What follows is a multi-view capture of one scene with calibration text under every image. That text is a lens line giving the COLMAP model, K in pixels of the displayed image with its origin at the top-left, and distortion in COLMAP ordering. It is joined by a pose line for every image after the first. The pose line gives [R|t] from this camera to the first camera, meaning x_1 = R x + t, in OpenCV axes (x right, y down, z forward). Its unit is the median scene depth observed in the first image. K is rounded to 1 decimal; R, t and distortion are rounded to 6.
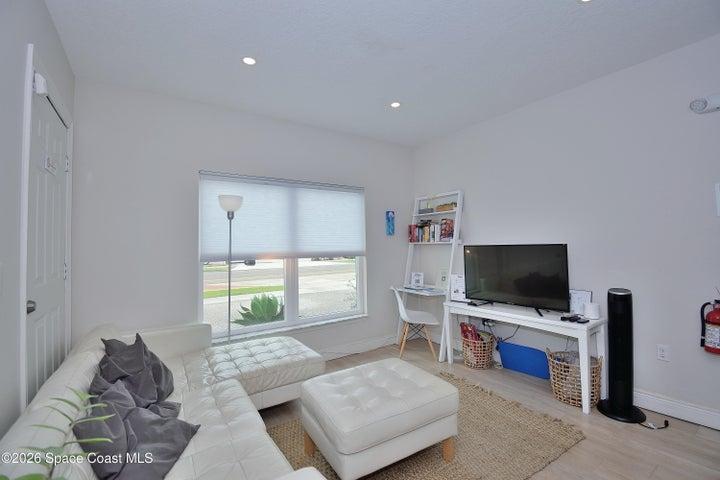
lens RADIAL K [[326.4, 0, 361.5], [0, 326.4, 236.5], [0, 0, 1]] dist [0.011212, -0.000723]
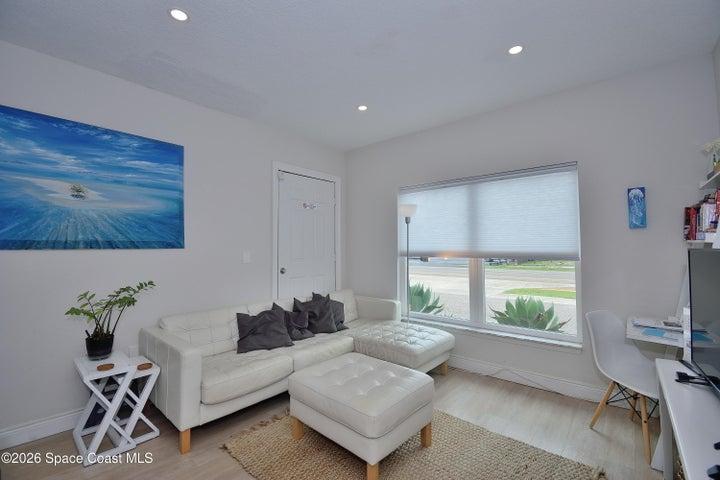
lens RADIAL K [[326.4, 0, 362.5], [0, 326.4, 243.0], [0, 0, 1]] dist [0.011212, -0.000723]
pose [[0.247776, 0.007351, -0.968789, 0.601352], [0.029108, 0.999463, 0.015029, -0.001193], [0.968380, -0.031923, 0.247429, 0.416898]]
